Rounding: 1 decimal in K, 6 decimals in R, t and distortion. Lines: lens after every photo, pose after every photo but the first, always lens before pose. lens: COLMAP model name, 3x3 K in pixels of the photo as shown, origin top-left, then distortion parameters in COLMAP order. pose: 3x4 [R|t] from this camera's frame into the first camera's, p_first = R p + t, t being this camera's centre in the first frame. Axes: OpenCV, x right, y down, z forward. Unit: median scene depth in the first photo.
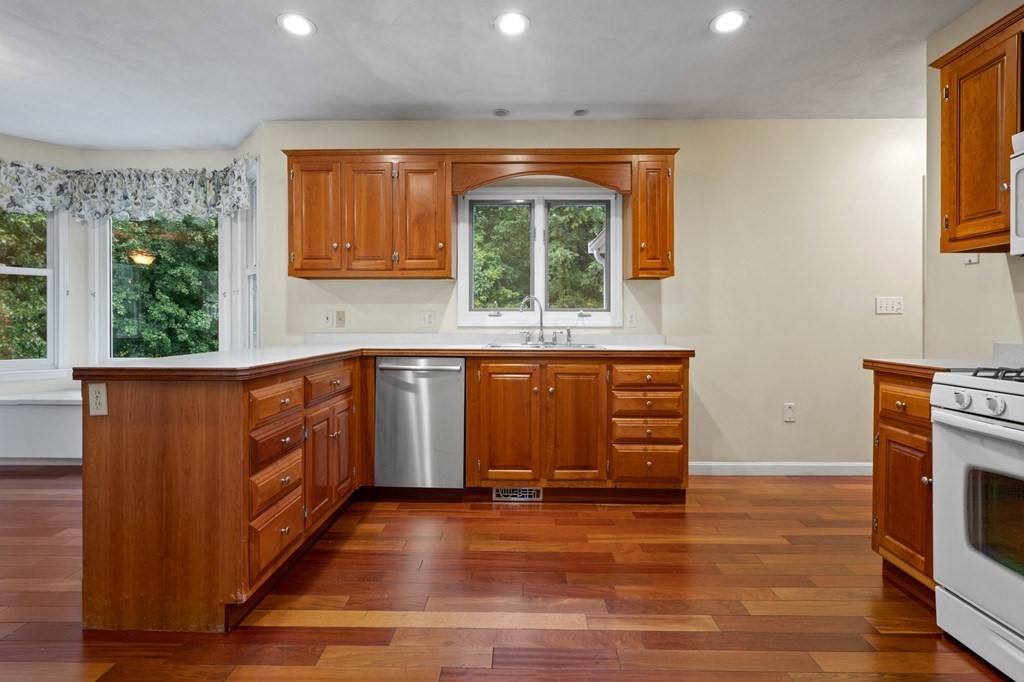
lens RADIAL K [[484.9, 0, 512.9], [0, 484.9, 325.1], [0, 0, 1]] dist [-0.000501, -0.000322]
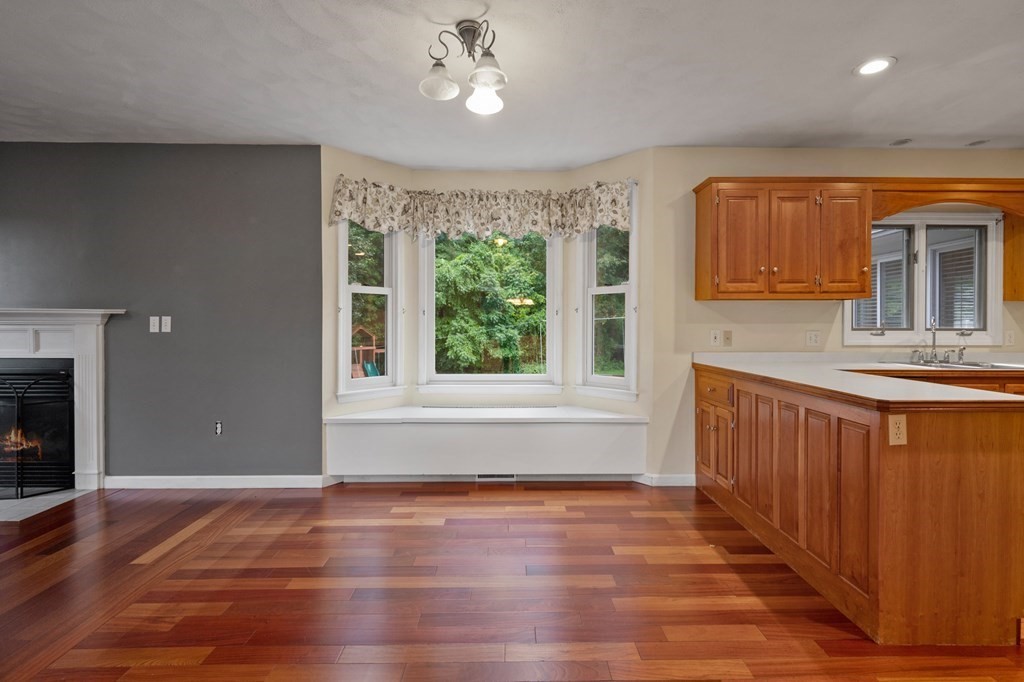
lens RADIAL K [[484.9, 0, 512.9], [0, 484.9, 325.1], [0, 0, 1]] dist [-0.000501, -0.000322]
pose [[0.999700, -0.001768, 0.024413, -1.030975], [0.001923, 0.999978, -0.006324, -0.043031], [-0.024401, 0.006369, 0.999682, -0.030574]]
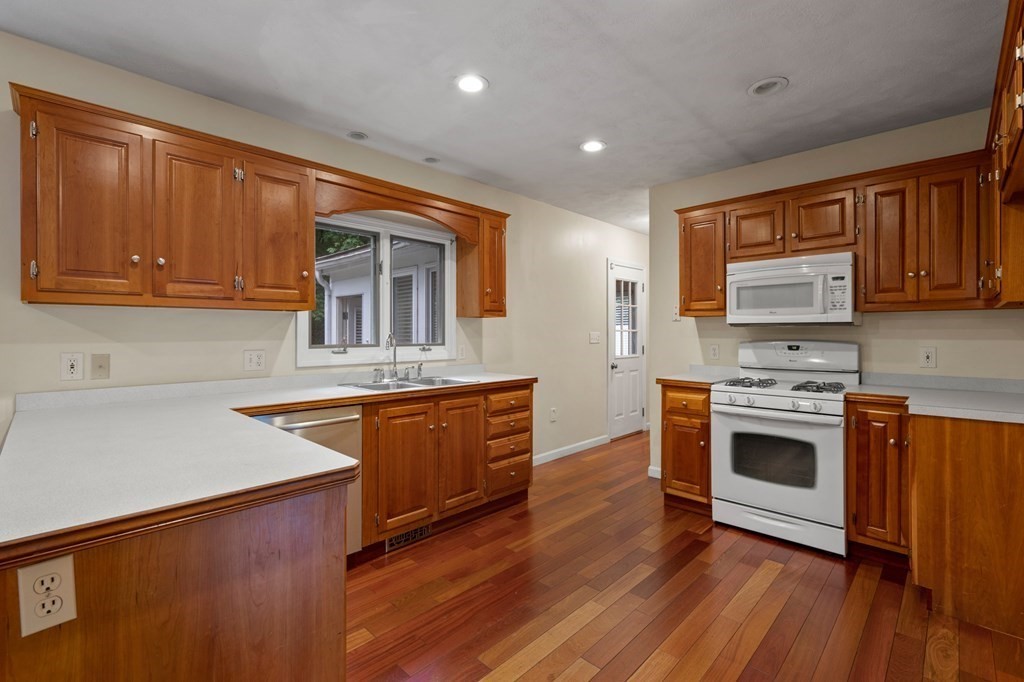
lens RADIAL K [[452.1, 0, 536.8], [0, 452.1, 332.5], [0, 0, 1]] dist [0.000902, 0.000457]
pose [[0.665563, -0.002592, 0.746337, -0.514650], [0.009721, 0.999939, -0.005196, -0.060122], [-0.746278, 0.010713, 0.665548, 0.195902]]
